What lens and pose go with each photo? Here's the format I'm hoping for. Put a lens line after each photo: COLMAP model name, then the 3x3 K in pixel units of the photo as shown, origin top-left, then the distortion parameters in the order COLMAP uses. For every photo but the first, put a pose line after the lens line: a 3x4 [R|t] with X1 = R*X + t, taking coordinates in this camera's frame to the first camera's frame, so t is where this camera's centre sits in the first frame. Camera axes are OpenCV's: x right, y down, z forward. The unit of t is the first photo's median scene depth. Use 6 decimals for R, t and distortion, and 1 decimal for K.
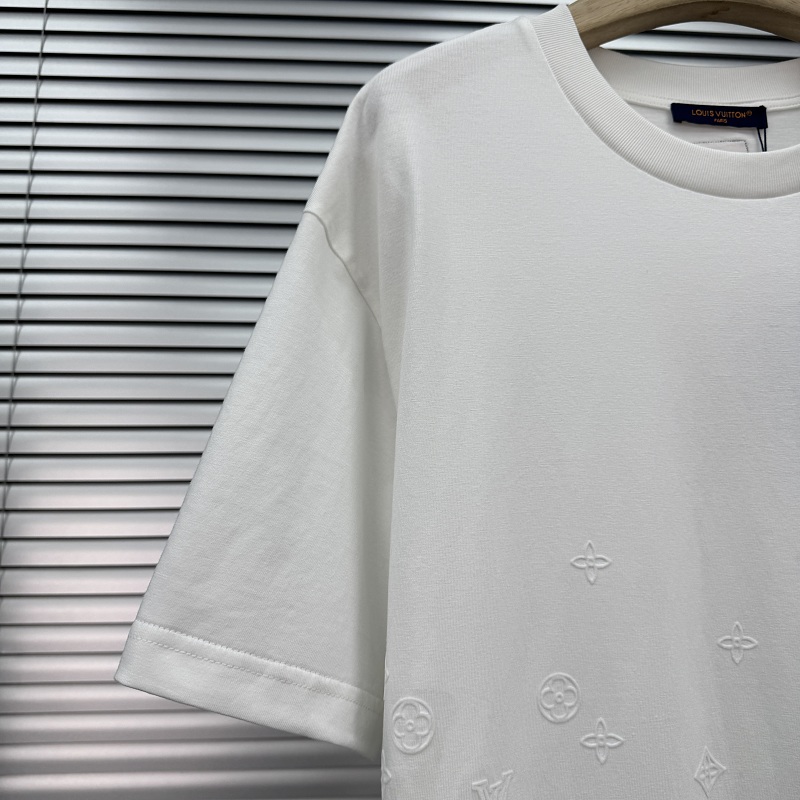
lens RADIAL K [[753.0, 0, 400.0], [0, 753.0, 400.0], [0, 0, 1]] dist [0.067327, -0.149992]
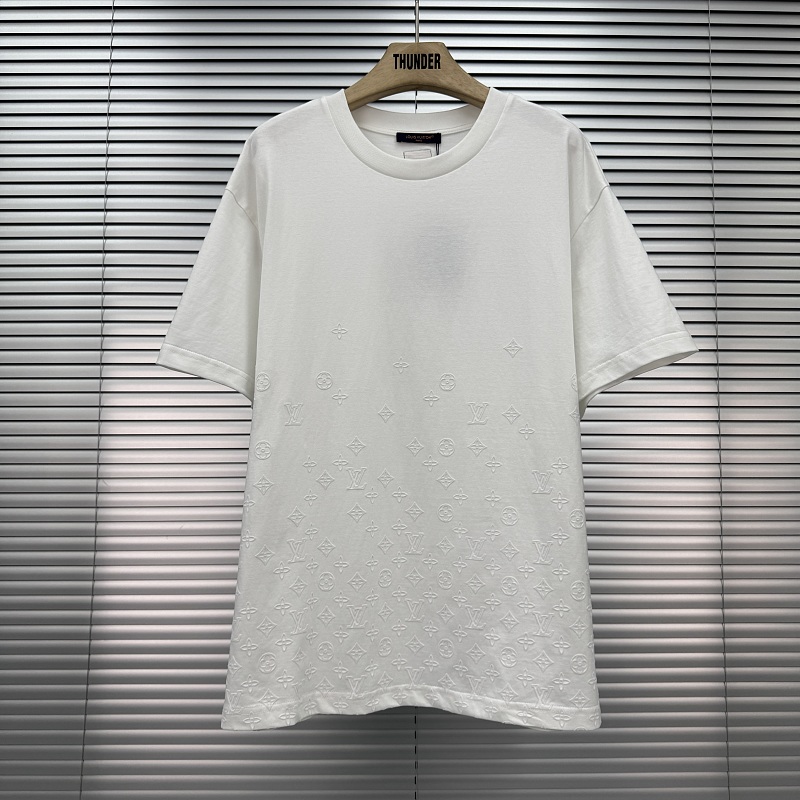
lens RADIAL K [[725.7, 0, 400.0], [0, 725.7, 400.0], [0, 0, 1]] dist [0.205648, -0.590199]
pose [[0.998164, 0.004135, -0.060436, 0.569695], [0.002333, 0.994304, 0.106555, 0.172877], [0.060532, -0.106500, 0.992468, -1.376161]]
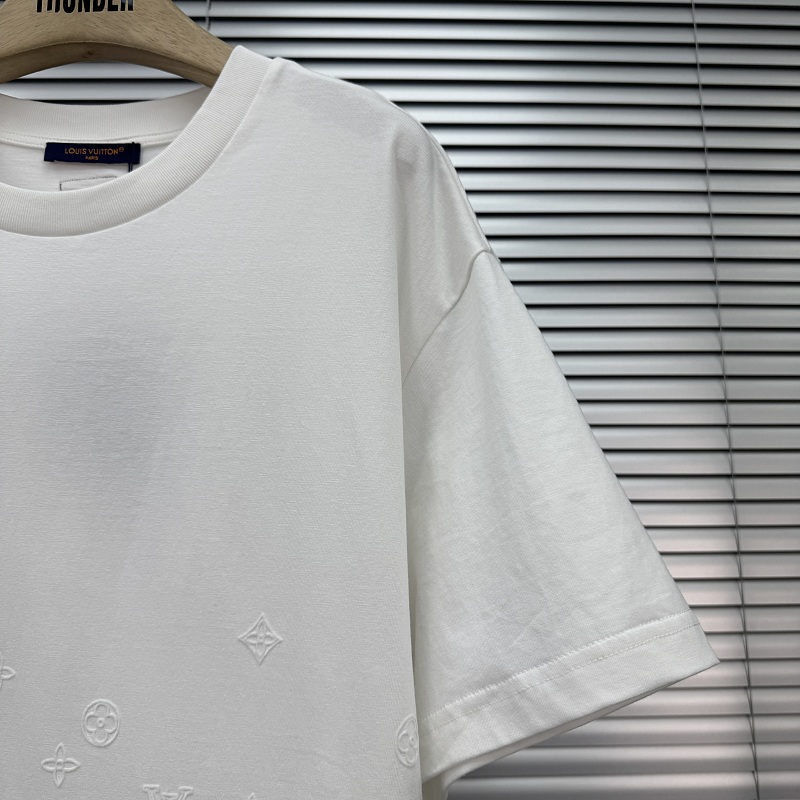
lens RADIAL K [[753.0, 0, 400.0], [0, 753.0, 400.0], [0, 0, 1]] dist [0.067327, -0.149992]
pose [[0.999266, -0.007430, -0.037577, 0.995003], [0.006721, 0.999798, -0.018962, -0.022846], [0.037710, 0.018695, 0.999114, -0.000871]]
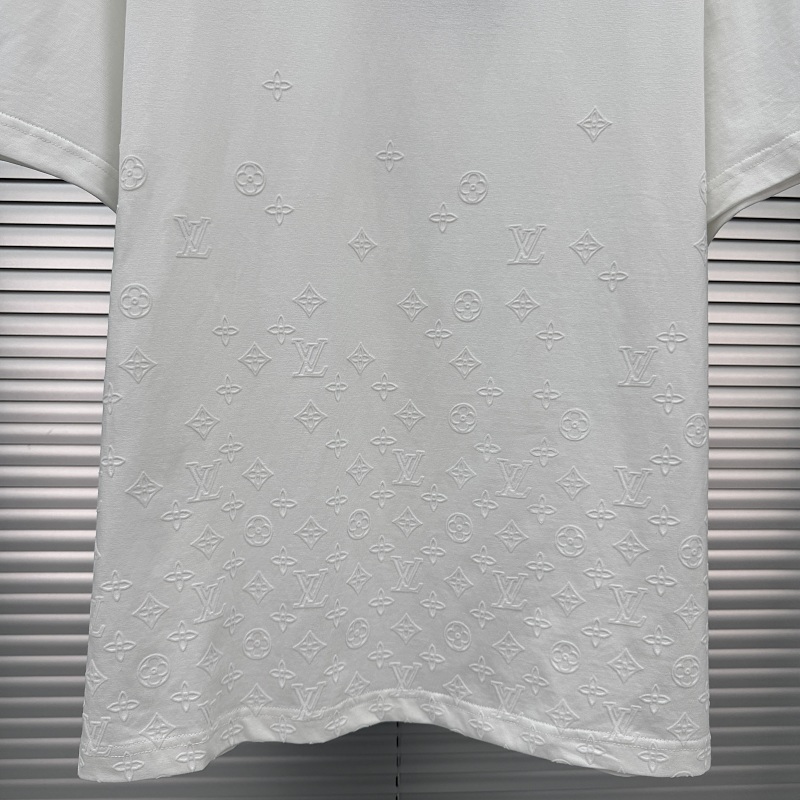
lens RADIAL K [[753.0, 0, 400.0], [0, 753.0, 400.0], [0, 0, 1]] dist [0.067327, -0.149992]
pose [[0.999611, 0.023200, -0.015481, 0.480252], [-0.018677, 0.969031, 0.246234, 0.400544], [0.020714, -0.245849, 0.969087, -0.458995]]
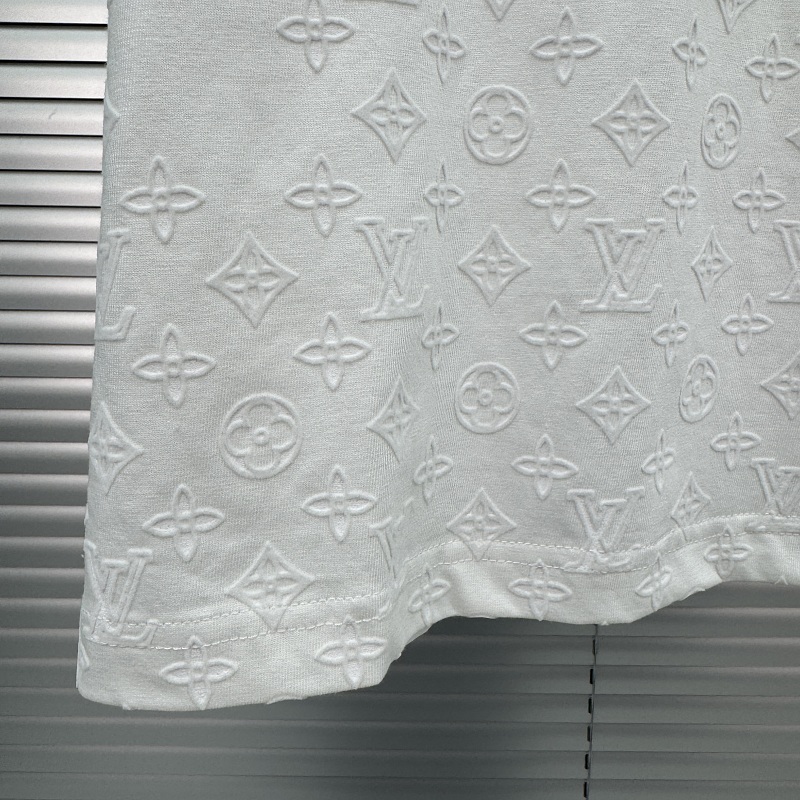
lens RADIAL K [[751.7, 0, 400.5], [0, 751.7, 342.2], [0, 0, 1]] dist [0.000114, -0.011283]
pose [[0.997721, 0.036625, -0.056664, 0.173296], [-0.016151, 0.945069, 0.326471, 0.944835], [0.065508, -0.324812, 0.943507, 0.220303]]
